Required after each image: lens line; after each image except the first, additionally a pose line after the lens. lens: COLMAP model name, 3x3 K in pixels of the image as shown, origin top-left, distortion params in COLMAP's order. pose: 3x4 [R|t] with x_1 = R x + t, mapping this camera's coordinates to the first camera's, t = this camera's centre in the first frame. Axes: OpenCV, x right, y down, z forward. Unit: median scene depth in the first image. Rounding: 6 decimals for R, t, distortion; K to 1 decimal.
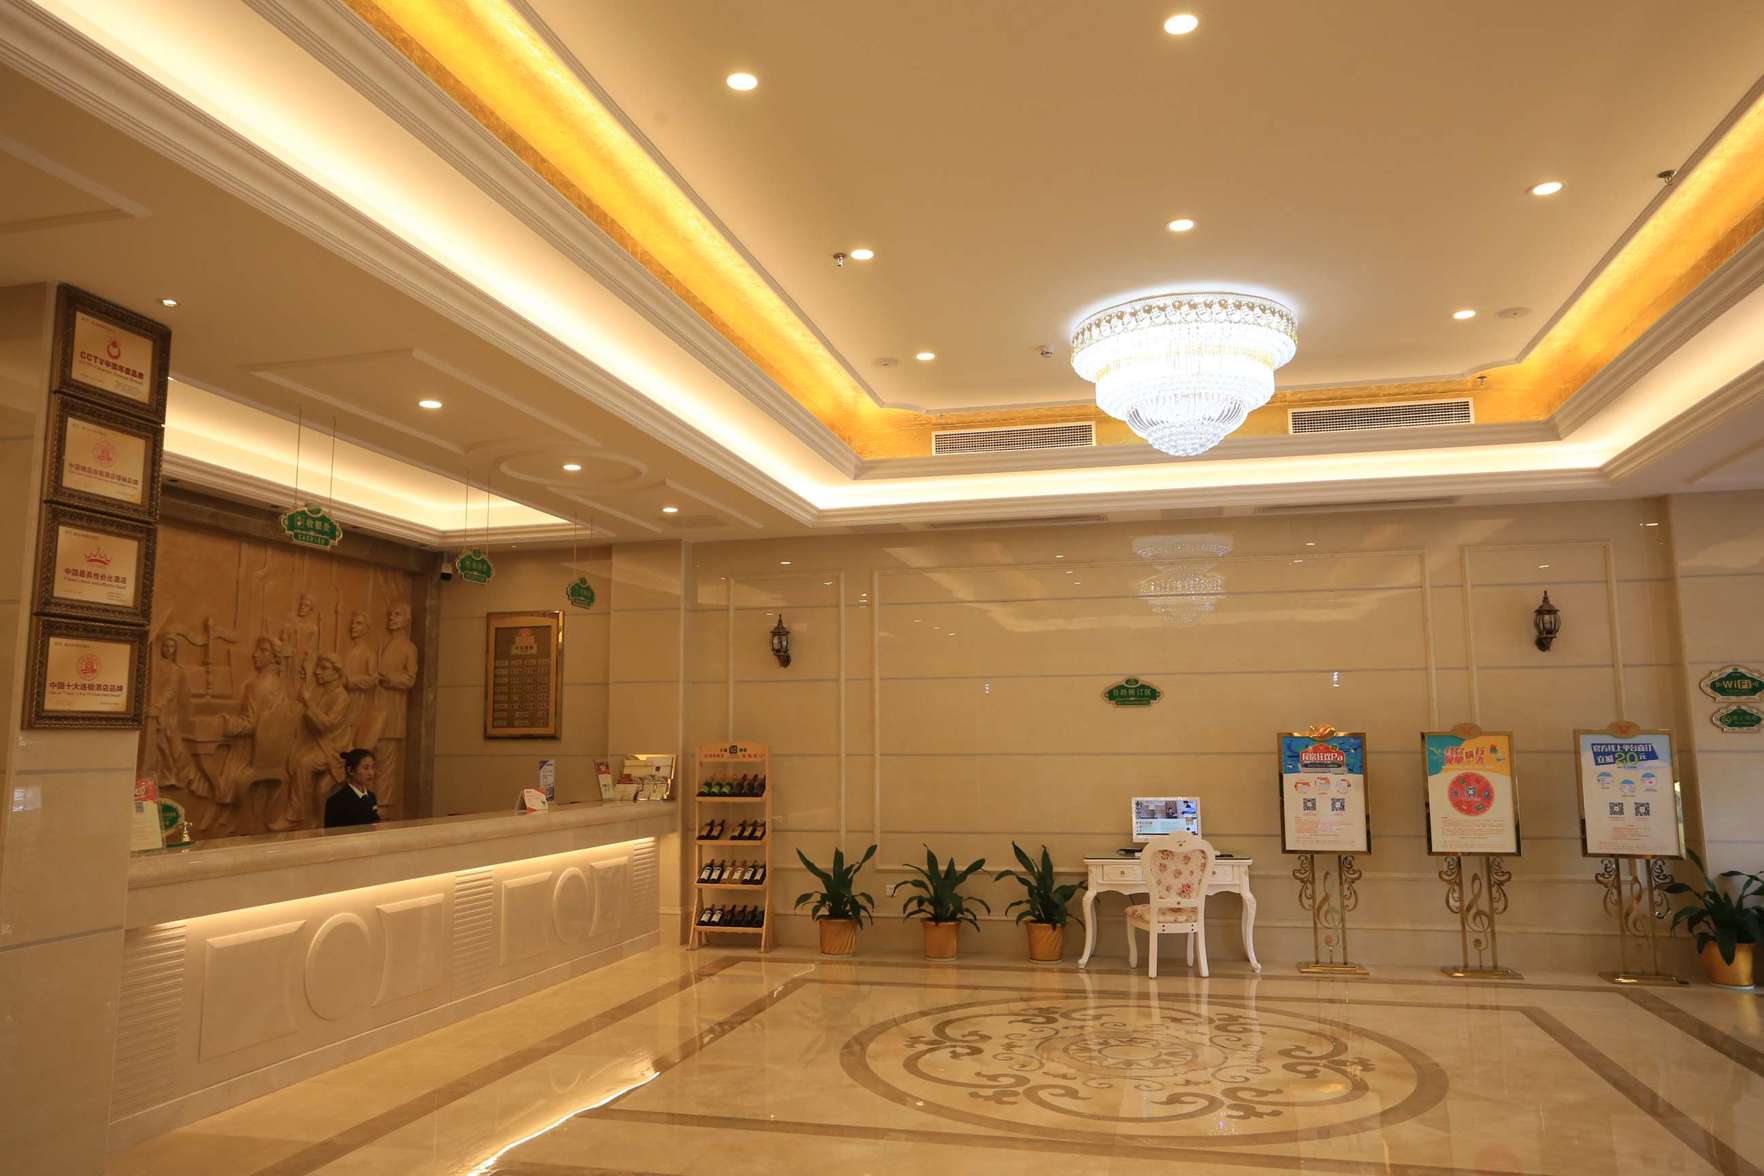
lens RADIAL K [[1242.0, 0, 882.0], [0, 1242.0, 588.0], [0, 0, 1]] dist [-0.011434, 0.003936]
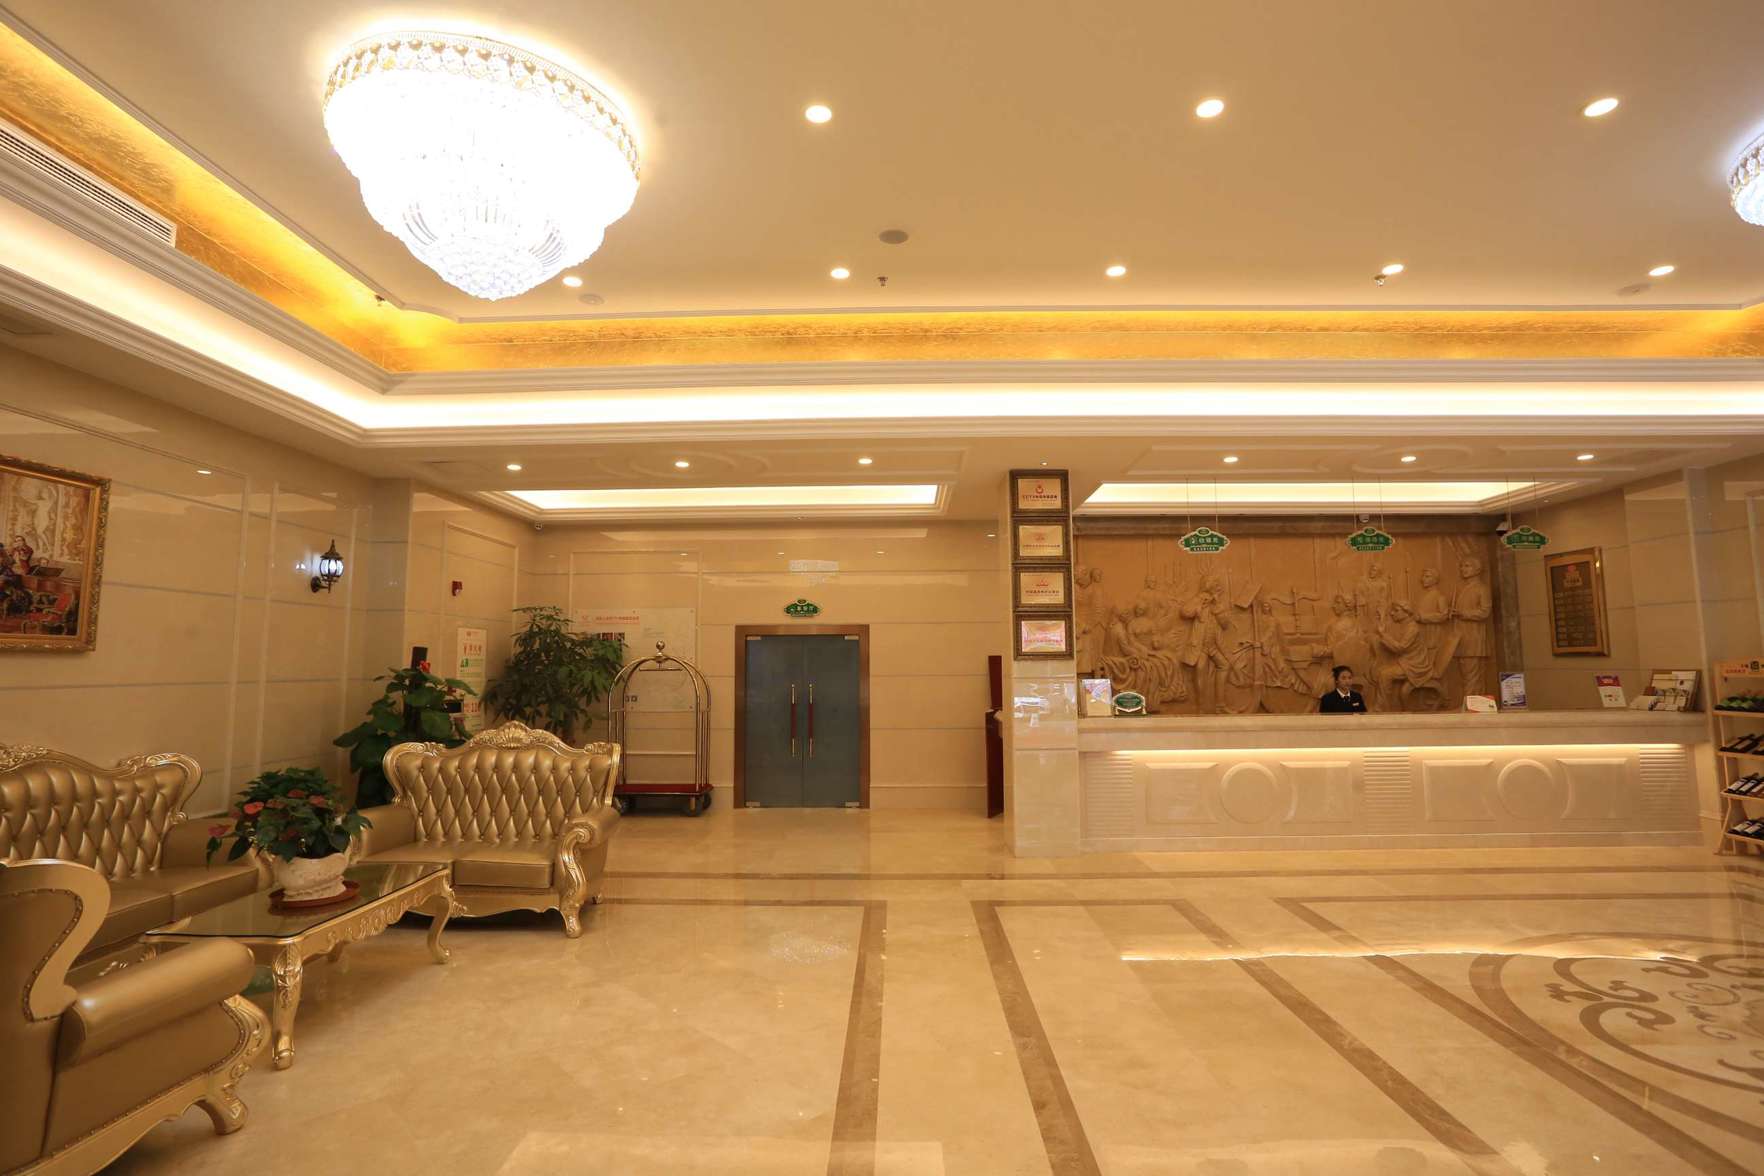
lens RADIAL K [[867.7, 0, 874.1], [0, 867.7, 579.8], [0, 0, 1]] dist [-0.063550, 0.030206]
pose [[0.217290, -0.092901, -0.971676, 0.457857], [0.126750, 0.989718, -0.066281, 0.018711], [0.967843, -0.108758, 0.226831, 0.189693]]
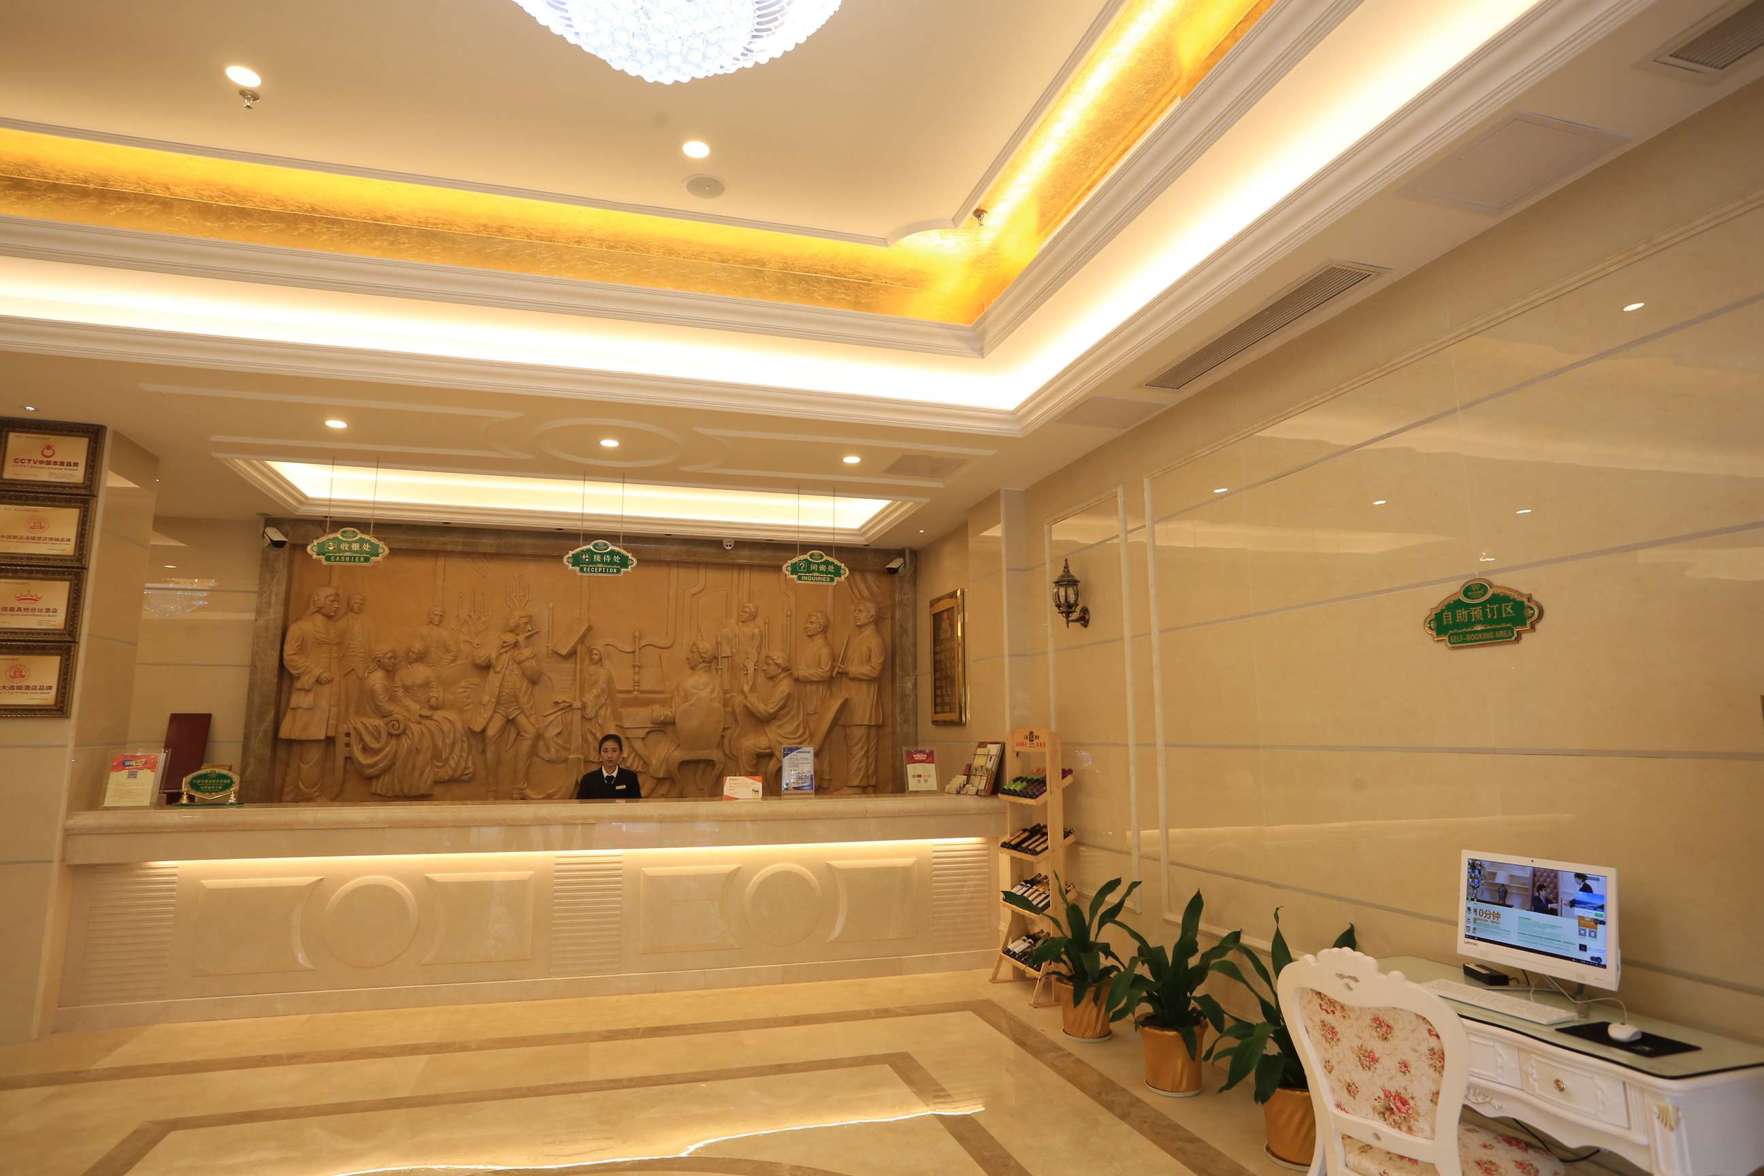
lens RADIAL K [[969.5, 0, 868.9], [0, 969.5, 584.1], [0, 0, 1]] dist [-0.058822, 0.037620]
pose [[0.493754, -0.128474, -0.860059, 0.433851], [0.108548, 0.990397, -0.085627, 0.087978], [0.862800, -0.051079, 0.502958, 0.708558]]
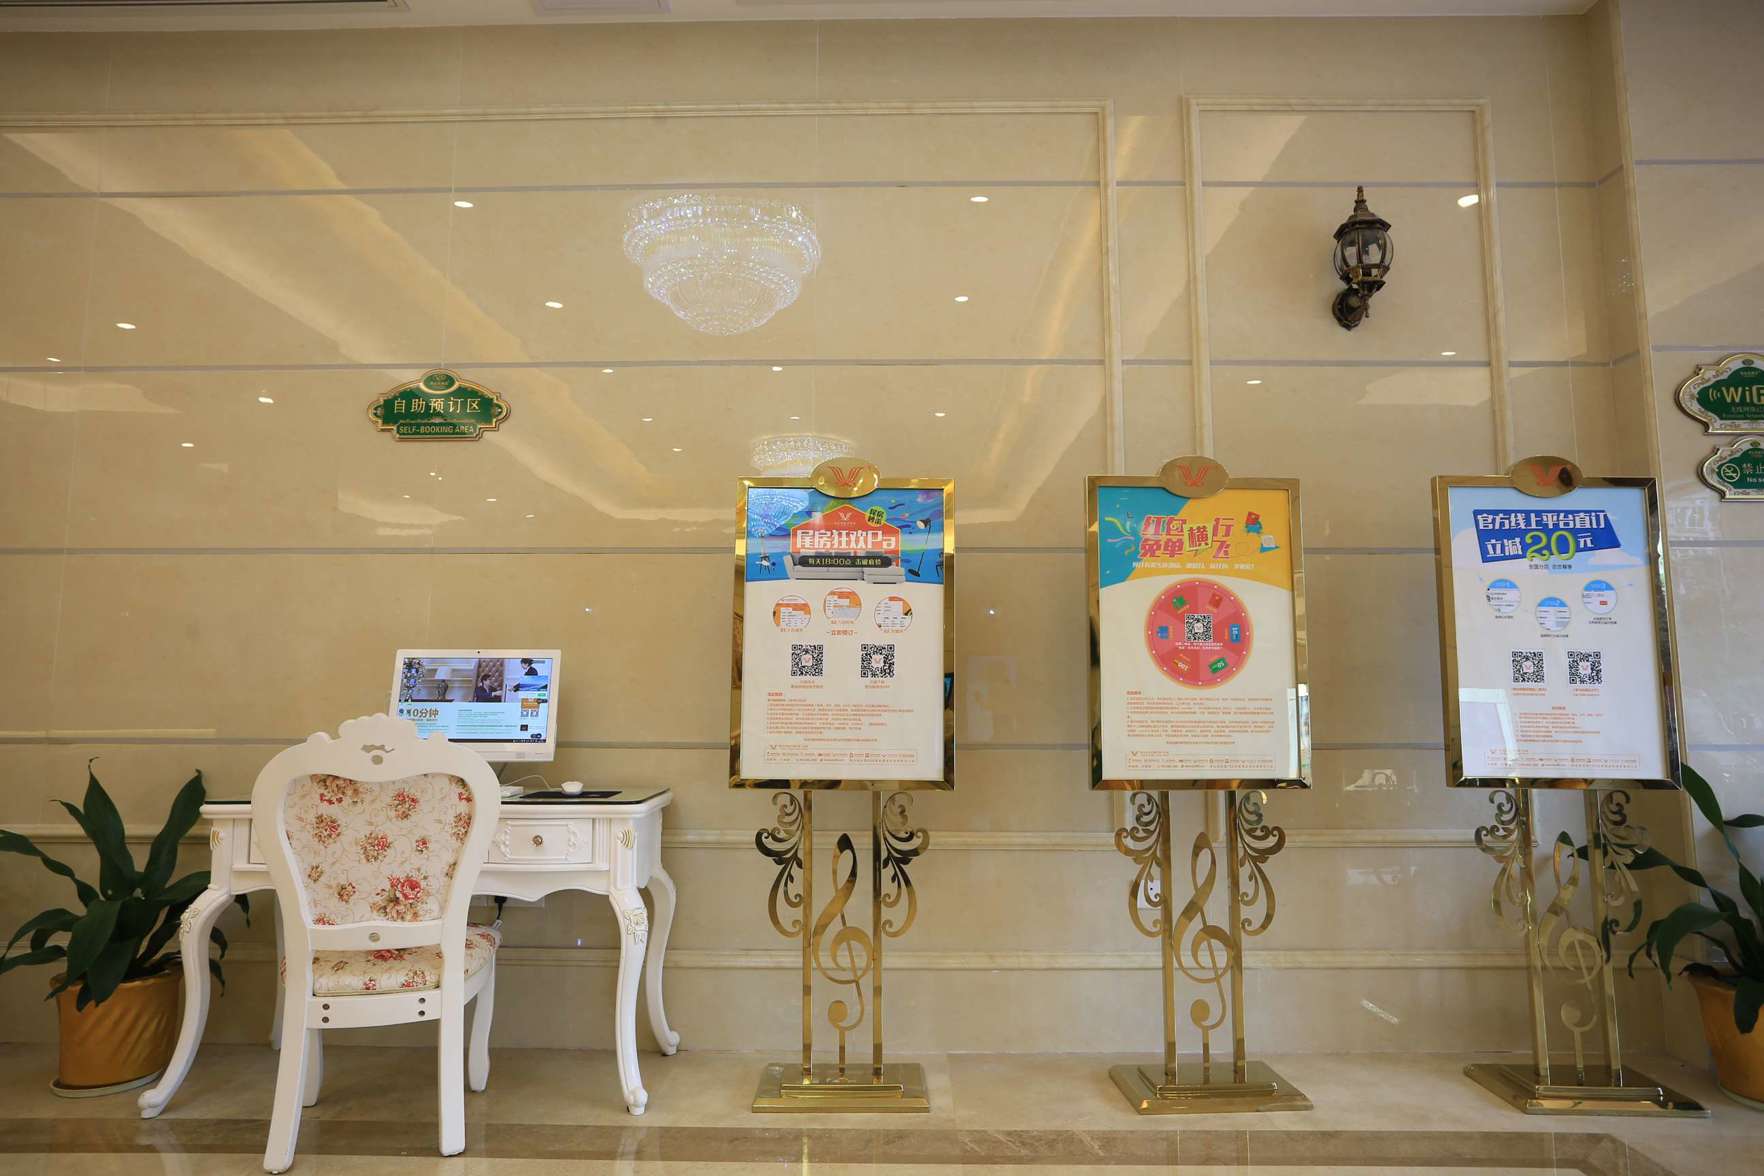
lens RADIAL K [[1068.1, 0, 882.0], [0, 1068.1, 588.0], [0, 0, 1]] dist [-0.074520, 0.040893]
pose [[0.975755, 0.032605, 0.216421, 0.302880], [-0.035309, 0.999339, 0.008639, 0.152353], [-0.215997, -0.016071, 0.976262, 0.690942]]
